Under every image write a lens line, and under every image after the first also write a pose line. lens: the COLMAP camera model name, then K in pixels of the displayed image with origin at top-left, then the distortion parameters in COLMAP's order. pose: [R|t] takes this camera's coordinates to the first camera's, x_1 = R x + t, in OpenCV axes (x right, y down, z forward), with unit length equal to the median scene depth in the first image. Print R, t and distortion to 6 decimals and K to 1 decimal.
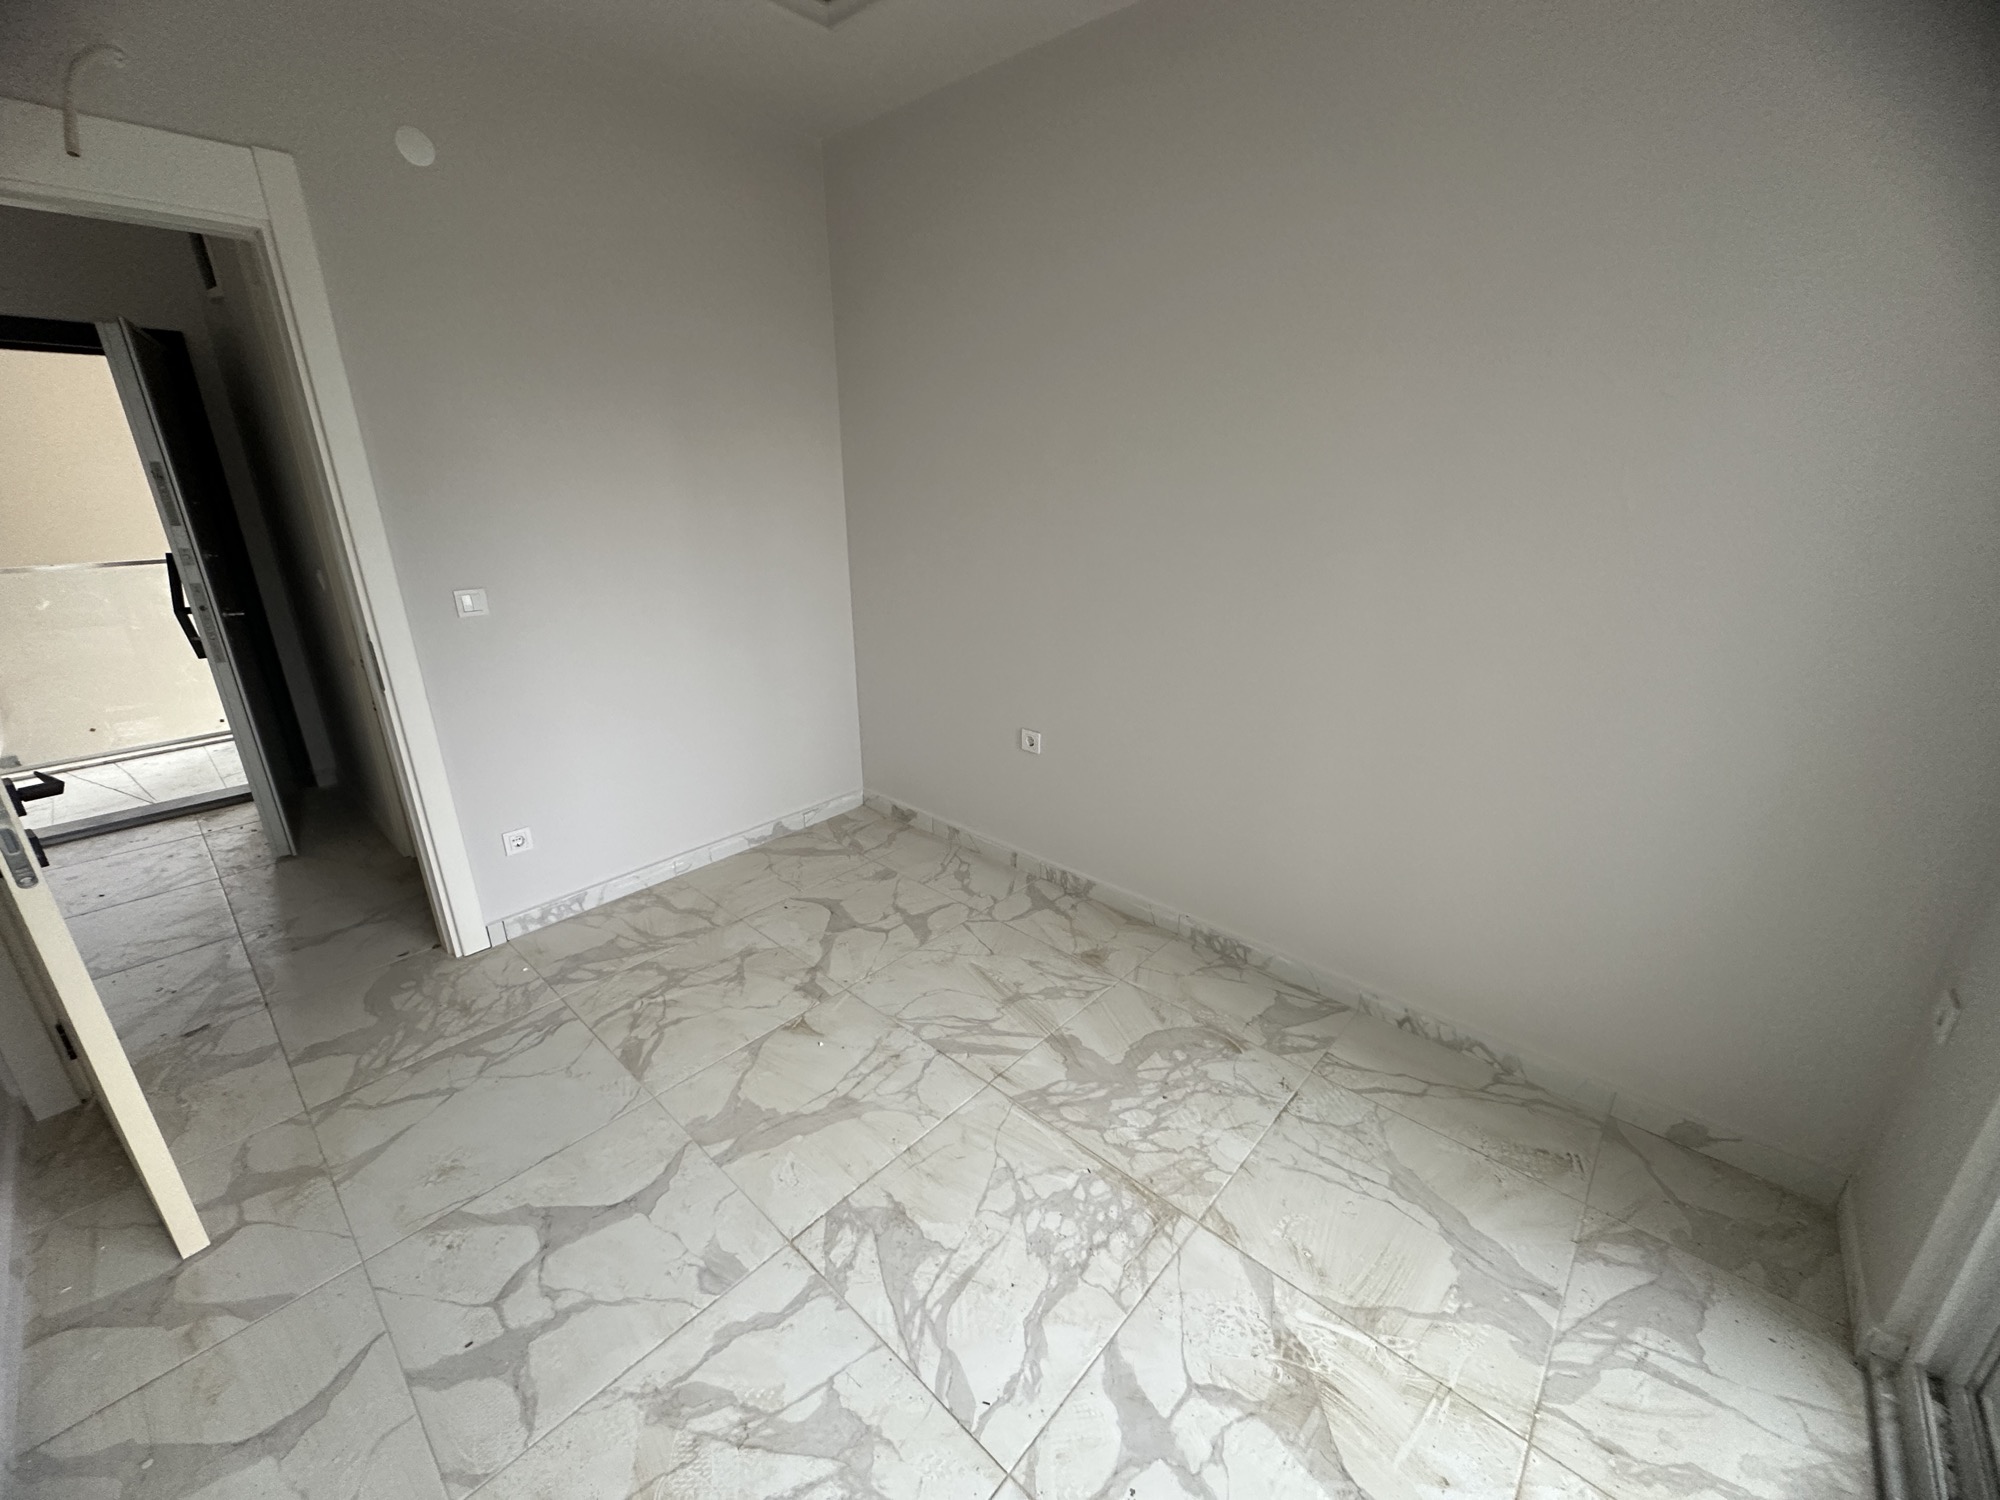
lens RADIAL K [[798.3, 0, 1001.2], [0, 798.3, 747.9], [0, 0, 1]] dist [-0.003043, 0.000868]
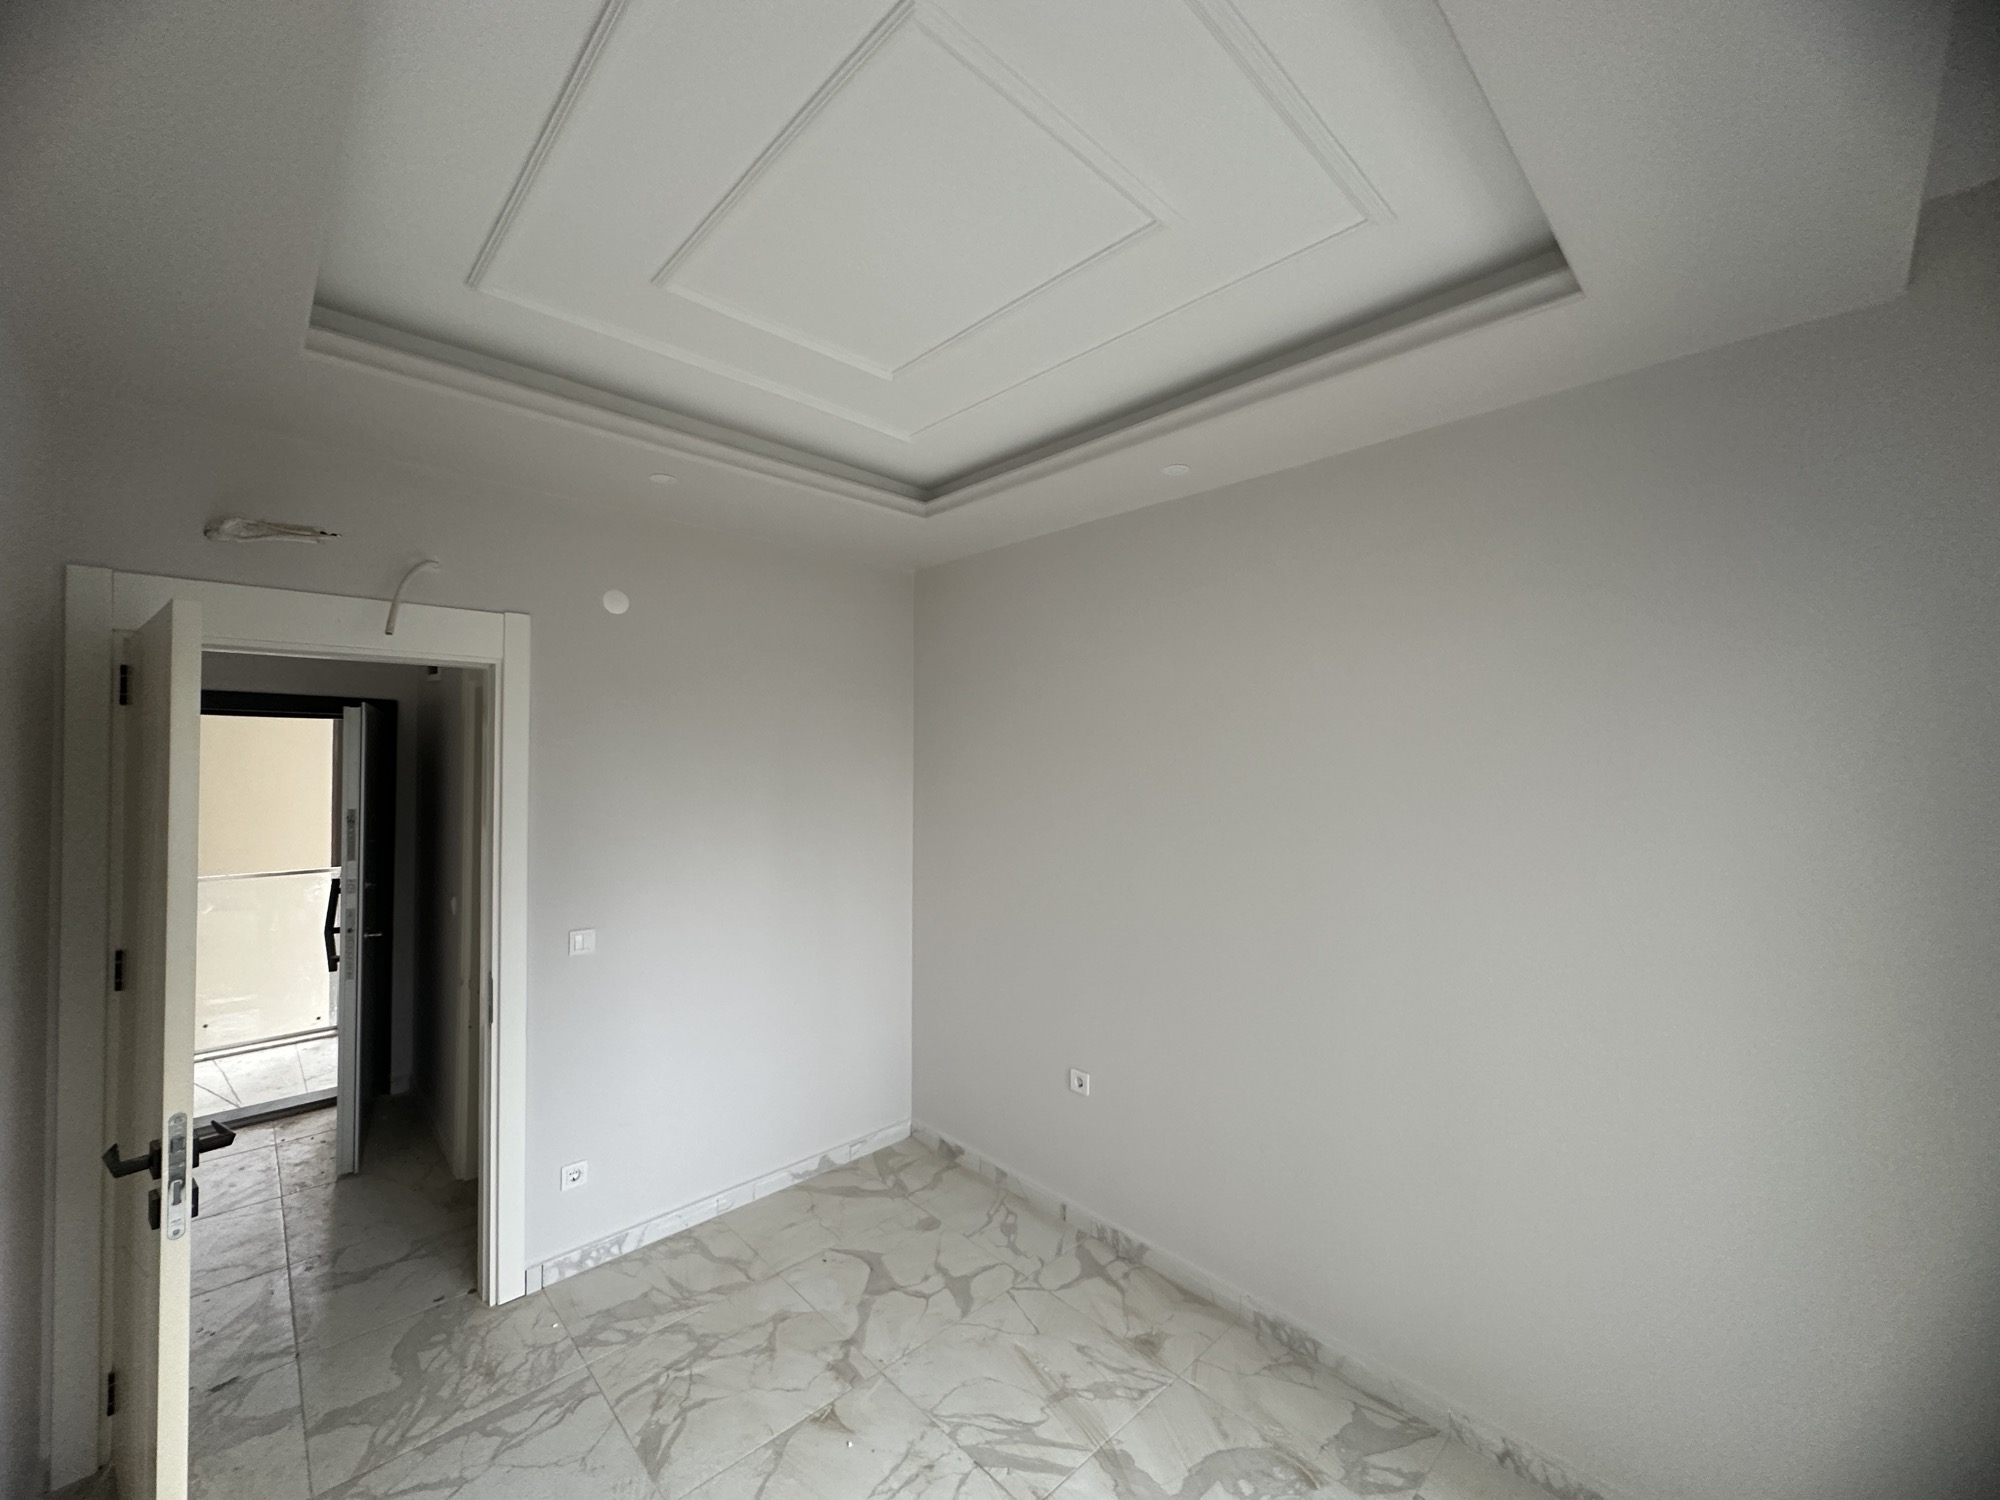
lens RADIAL K [[798.3, 0, 1001.0], [0, 798.3, 749.3], [0, 0, 1]] dist [-0.003043, 0.000868]
pose [[0.997387, 0.004434, -0.072102, 0.010044], [-0.028938, 0.939054, -0.342550, -0.063176], [0.066189, 0.343742, 0.936729, -0.111020]]
